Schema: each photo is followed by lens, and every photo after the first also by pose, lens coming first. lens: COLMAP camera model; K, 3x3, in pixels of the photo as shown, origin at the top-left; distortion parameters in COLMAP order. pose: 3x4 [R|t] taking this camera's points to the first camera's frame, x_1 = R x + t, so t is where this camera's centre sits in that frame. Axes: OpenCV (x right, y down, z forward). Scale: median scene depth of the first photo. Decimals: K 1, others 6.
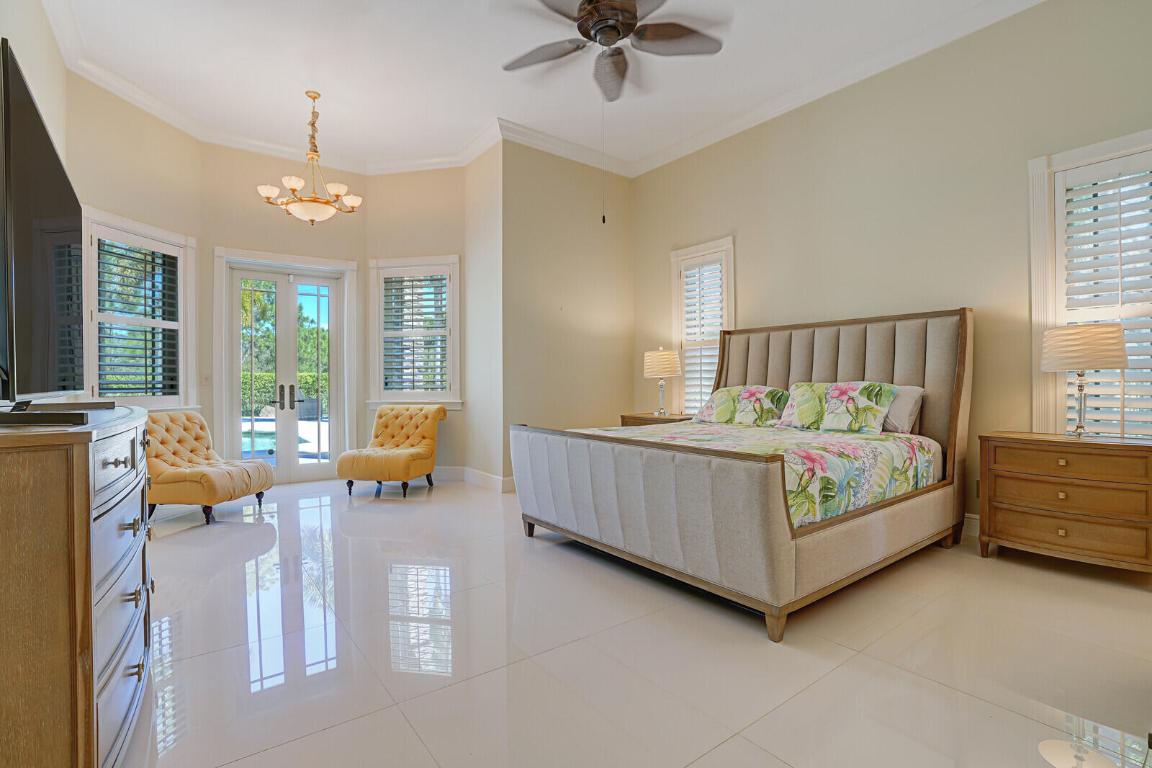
lens RADIAL K [[544.7, 0, 576.0], [0, 544.7, 384.0], [0, 0, 1]] dist [-0.060294, -0.000133]
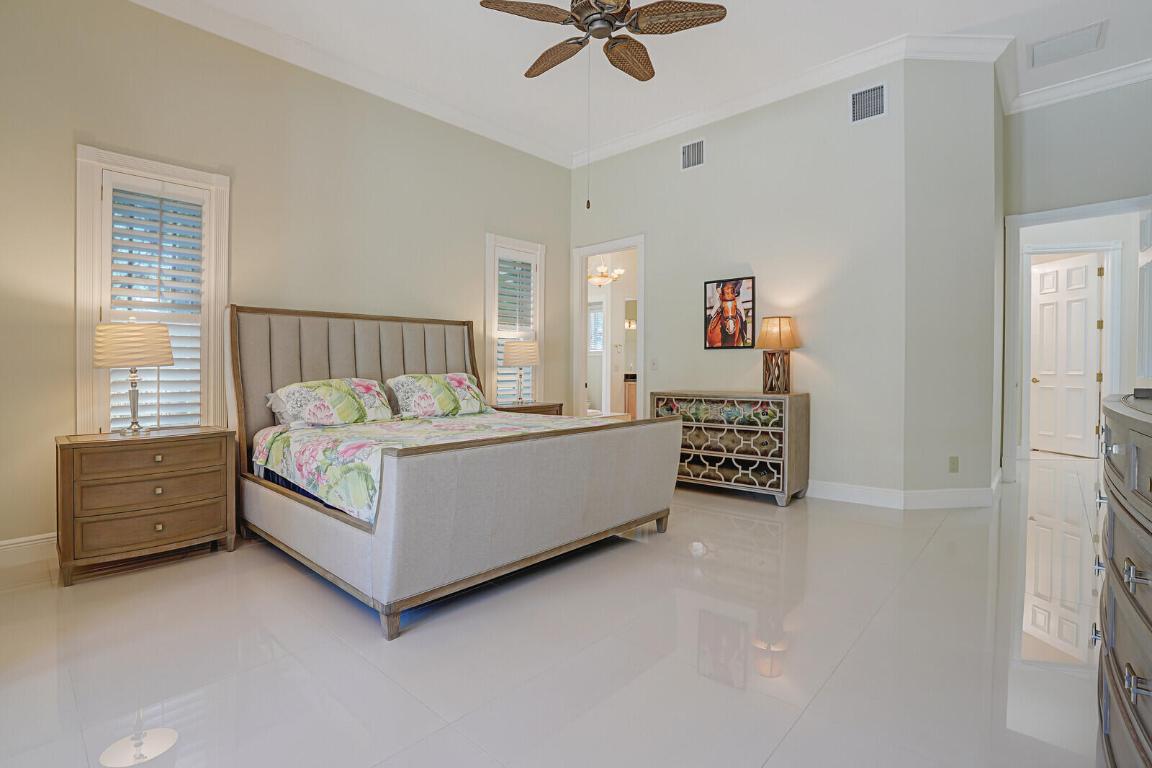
lens RADIAL K [[544.7, 0, 576.0], [0, 544.7, 384.0], [0, 0, 1]] dist [-0.060294, -0.000133]
pose [[-0.171301, -0.015229, 0.985101, -0.581546], [0.017899, 0.999667, 0.018566, 0.001539], [-0.985056, 0.020813, -0.170972, 0.763141]]
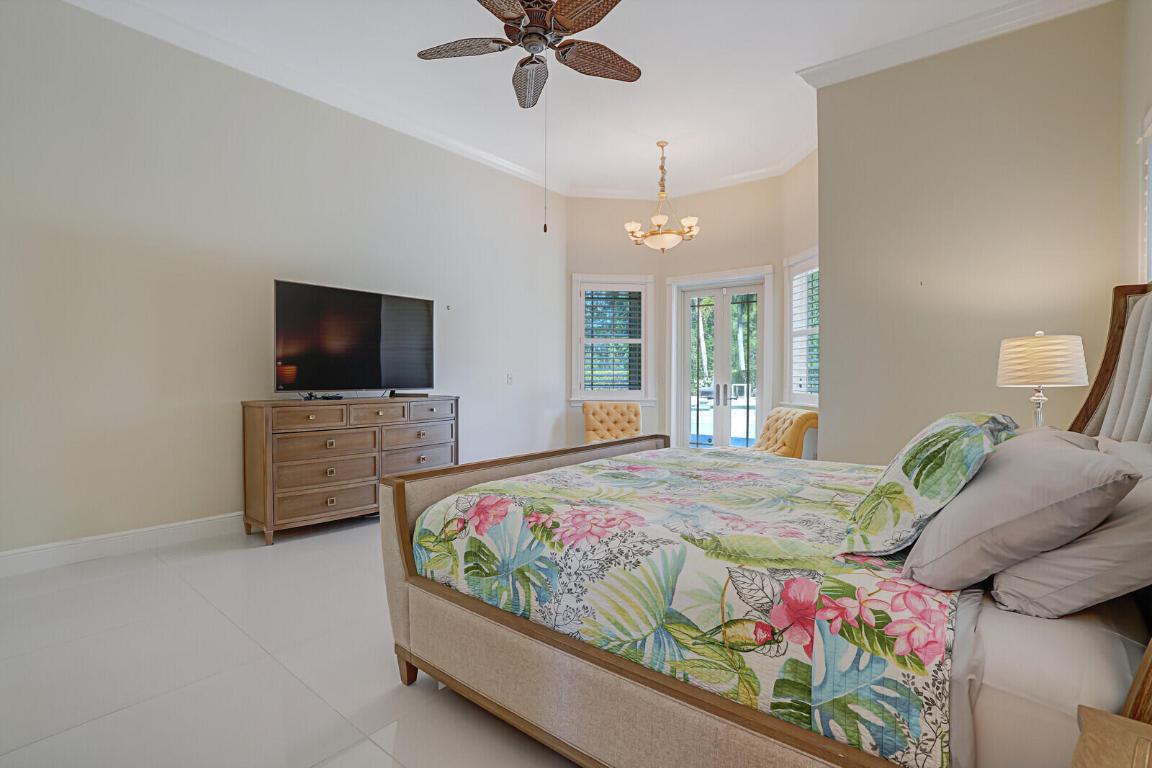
lens RADIAL K [[544.7, 0, 576.0], [0, 544.7, 384.0], [0, 0, 1]] dist [-0.060294, -0.000133]
pose [[0.224936, 0.022624, -0.974111, 0.656182], [-0.005527, 0.999744, 0.021943, -0.028109], [0.974358, 0.000448, 0.225004, 0.531629]]
